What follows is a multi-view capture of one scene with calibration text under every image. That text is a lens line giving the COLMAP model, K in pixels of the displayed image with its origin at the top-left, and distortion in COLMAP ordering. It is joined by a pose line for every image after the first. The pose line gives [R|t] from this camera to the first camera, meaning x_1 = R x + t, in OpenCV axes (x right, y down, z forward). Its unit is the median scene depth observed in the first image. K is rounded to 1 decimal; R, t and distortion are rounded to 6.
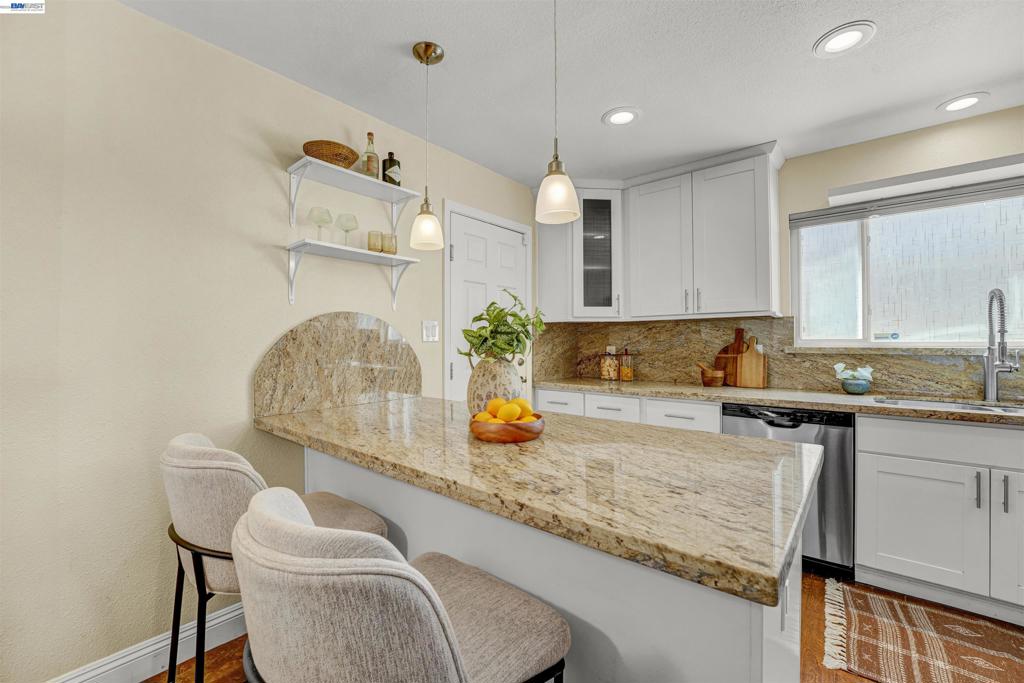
lens RADIAL K [[415.1, 0, 506.0], [0, 415.1, 346.2], [0, 0, 1]] dist [-0.024876, 0.000273]
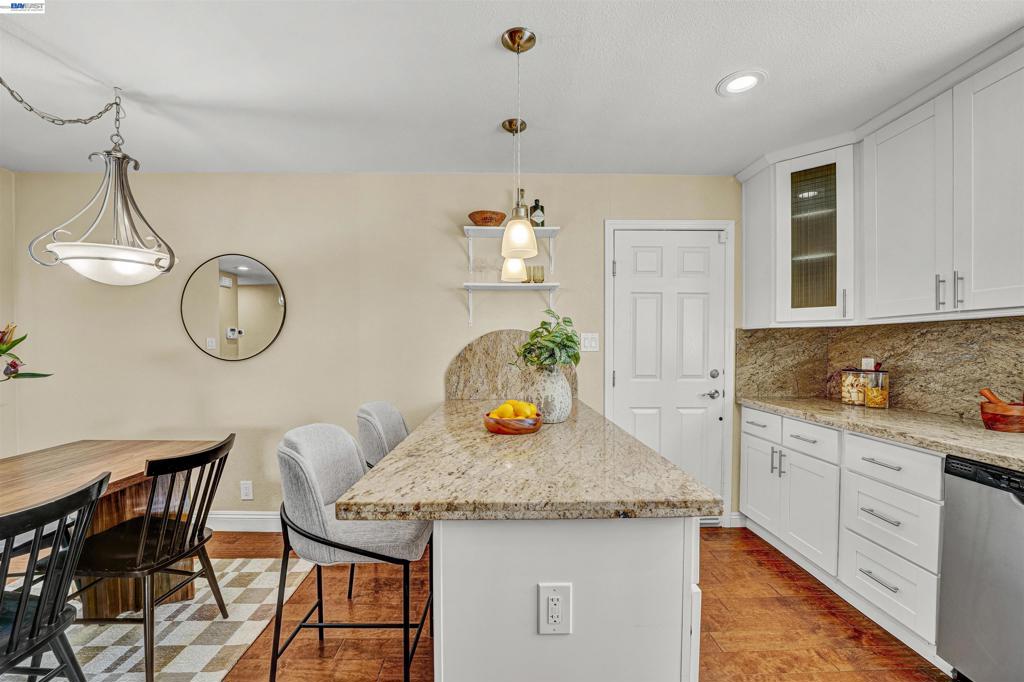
lens RADIAL K [[415.8, 0, 511.0], [0, 415.8, 359.5], [0, 0, 1]] dist [-0.026737, 0.000127]
pose [[0.663251, 0.025700, -0.747956, 0.510595], [-0.007593, 0.999590, 0.027613, -0.018167], [0.748359, -0.012635, 0.663174, 0.084890]]
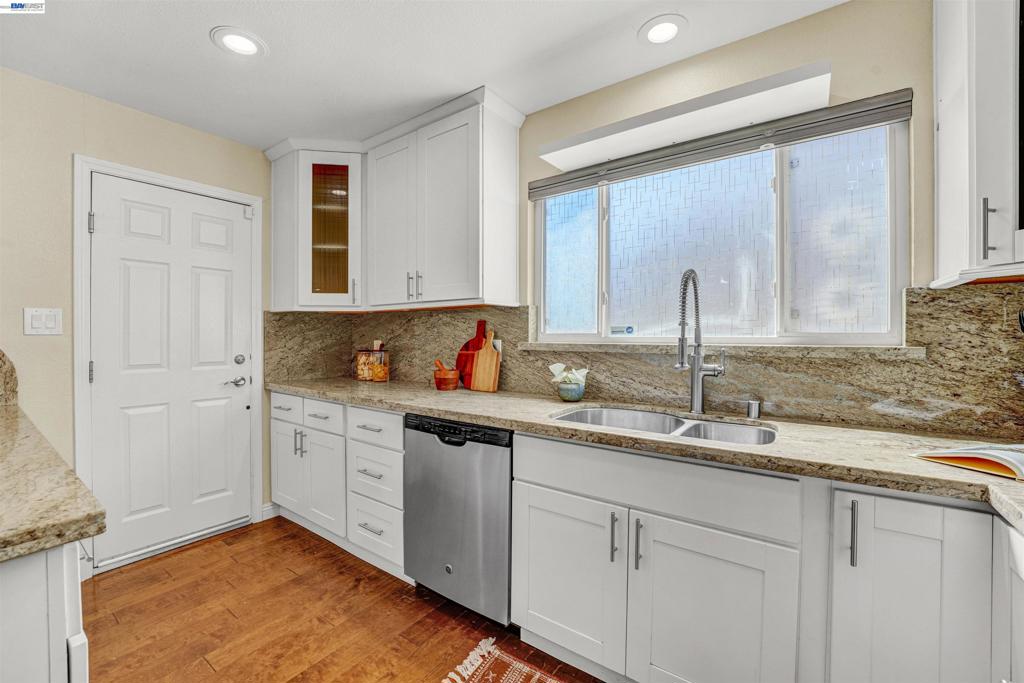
lens RADIAL K [[415.1, 0, 506.0], [0, 415.1, 346.2], [0, 0, 1]] dist [-0.024876, 0.000273]
pose [[0.997190, 0.002906, 0.074852, 0.623239], [-0.004116, 0.999863, 0.016016, -0.004493], [-0.074795, -0.016279, 0.997066, 0.173710]]
